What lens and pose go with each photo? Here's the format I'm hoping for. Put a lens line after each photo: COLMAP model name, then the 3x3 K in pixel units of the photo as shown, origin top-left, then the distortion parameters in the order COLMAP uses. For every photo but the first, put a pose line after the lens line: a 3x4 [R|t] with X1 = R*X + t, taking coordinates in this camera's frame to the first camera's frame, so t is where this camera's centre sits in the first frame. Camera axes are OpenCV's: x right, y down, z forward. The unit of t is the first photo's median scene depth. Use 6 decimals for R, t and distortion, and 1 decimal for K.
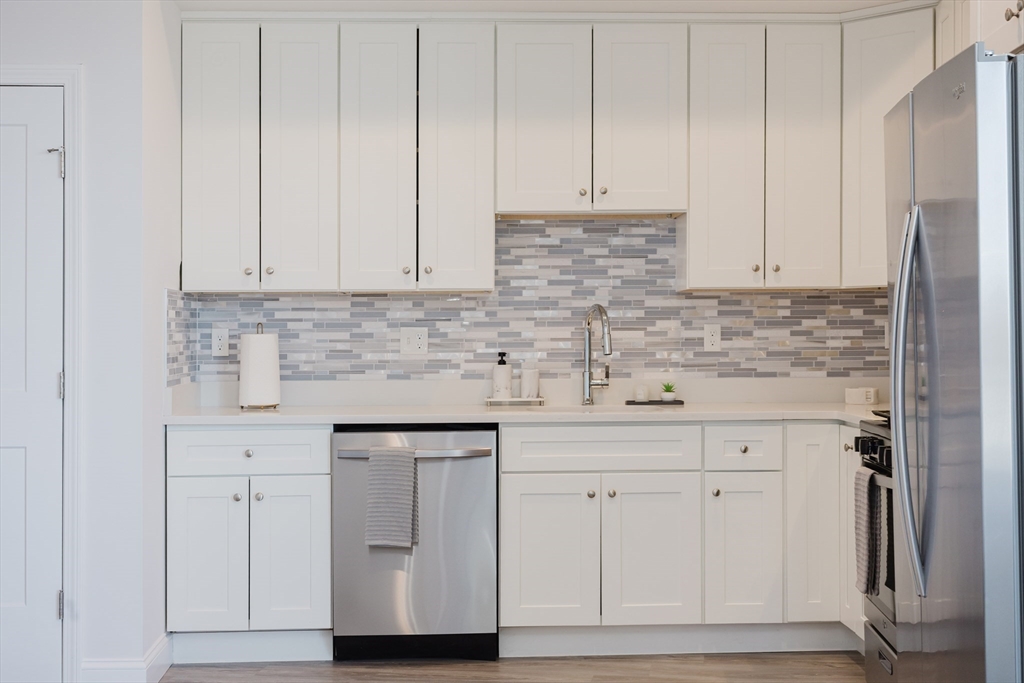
lens RADIAL K [[1406.6, 0, 516.4], [0, 1406.6, 331.5], [0, 0, 1]] dist [0.024771, 0.000000]
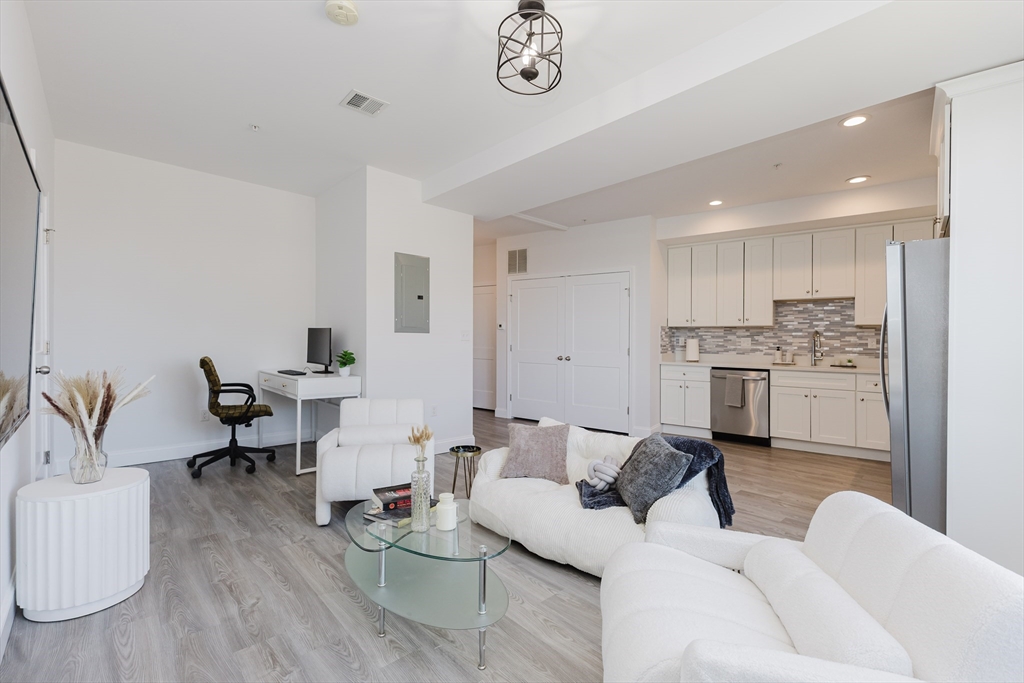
lens RADIAL K [[451.8, 0, 508.9], [0, 451.8, 335.7], [0, 0, 1]] dist [0.013766, -0.002531]
pose [[0.780211, 0.010057, -0.625435, 0.143953], [-0.017025, 0.999842, -0.005160, 0.006476], [0.625285, 0.014674, 0.780259, -0.102164]]
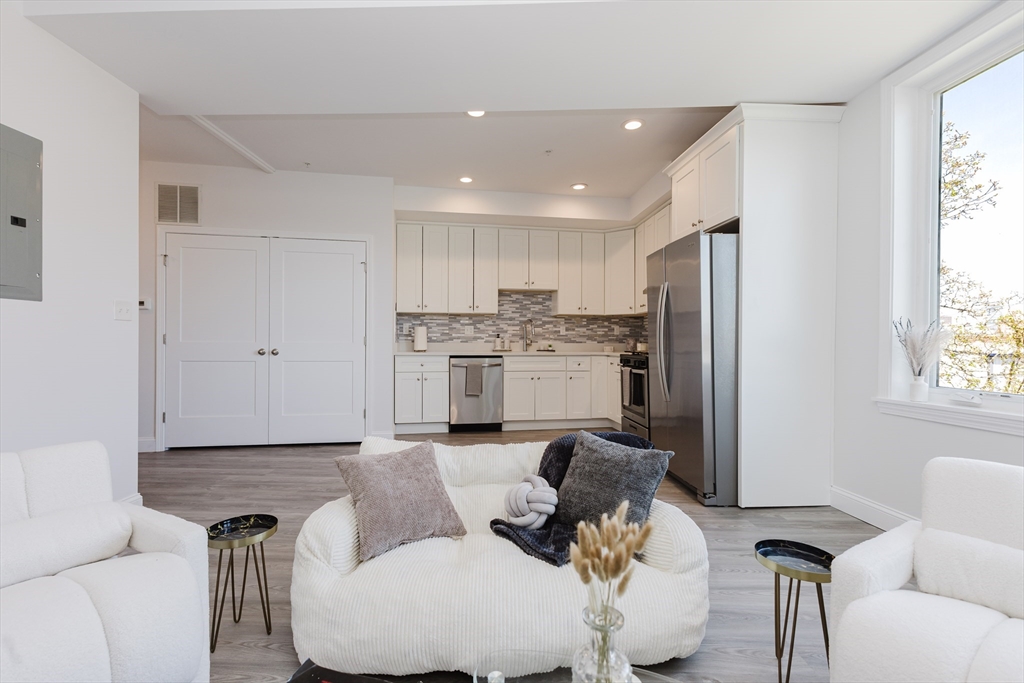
lens RADIAL K [[451.8, 0, 499.1], [0, 451.8, 336.2], [0, 0, 1]] dist [0.013766, -0.002531]
pose [[0.992326, 0.011090, 0.123151, -0.130353], [-0.010034, 0.999907, -0.009191, 0.028493], [-0.123242, 0.007884, 0.992345, 0.006149]]
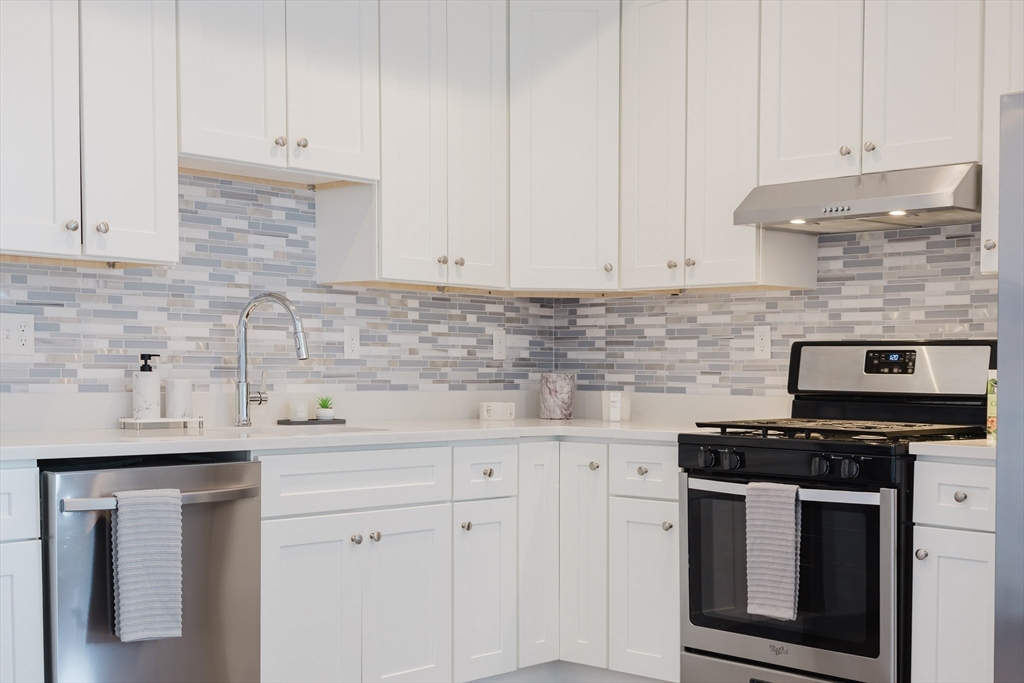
lens RADIAL K [[1406.6, 0, 515.4], [0, 1406.6, 433.7], [0, 0, 1]] dist [0.024771, 0.000000]
pose [[0.688324, -0.019826, 0.725133, -0.395283], [-0.015339, 0.999005, 0.041874, 0.022132], [-0.725242, -0.039946, 0.687335, 0.371008]]
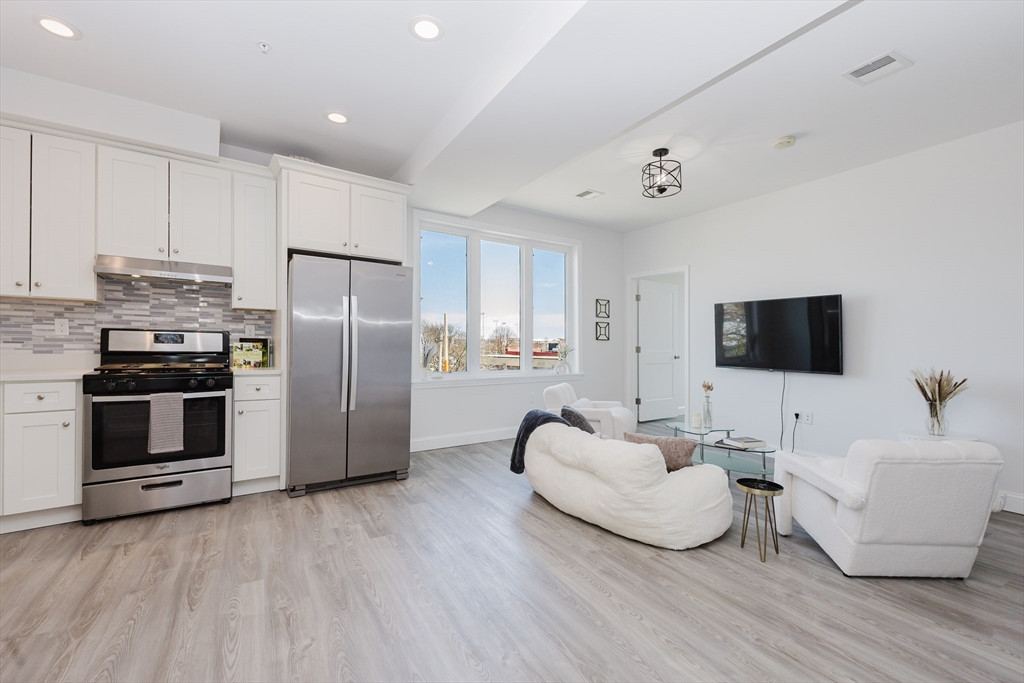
lens RADIAL K [[451.8, 0, 508.9], [0, 451.8, 342.2], [0, 0, 1]] dist [0.013766, -0.002531]
pose [[-0.623279, -0.002280, 0.781996, -0.442578], [-0.015252, 0.999841, -0.009241, 0.015523], [-0.781850, -0.017687, -0.623215, 0.767136]]
